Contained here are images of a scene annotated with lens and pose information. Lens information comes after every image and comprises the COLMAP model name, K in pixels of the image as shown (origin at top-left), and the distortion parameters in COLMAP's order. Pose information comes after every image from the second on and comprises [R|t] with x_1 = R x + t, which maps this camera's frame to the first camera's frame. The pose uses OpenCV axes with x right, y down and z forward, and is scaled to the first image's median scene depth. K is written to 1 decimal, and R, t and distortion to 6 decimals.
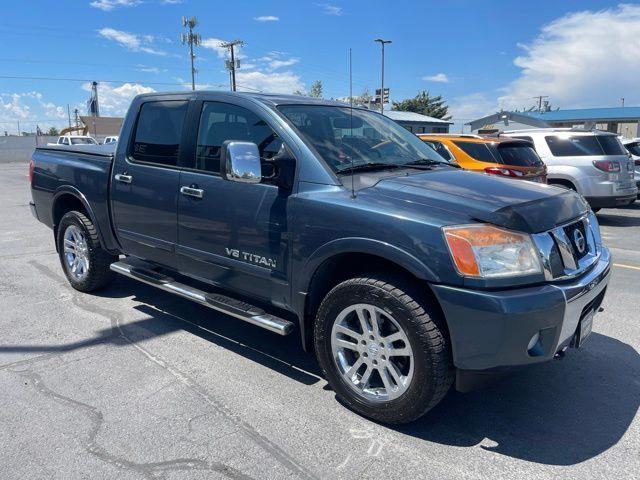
lens RADIAL K [[483.8, 0, 328.1], [0, 483.8, 226.4], [0, 0, 1]] dist [0.063078, -0.080867]
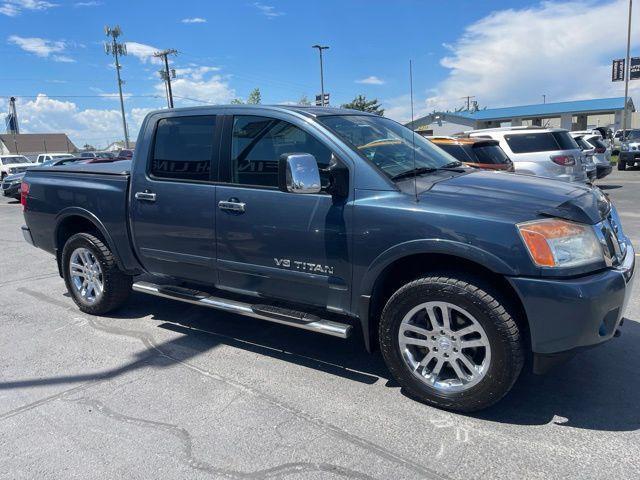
lens RADIAL K [[483.8, 0, 316.9], [0, 483.8, 238.7], [0, 0, 1]] dist [0.063078, -0.080867]
pose [[0.992776, -0.065851, 0.100294, -0.226527], [0.064630, 0.997791, 0.015379, -0.007879], [-0.101085, -0.008785, 0.994839, -0.020534]]
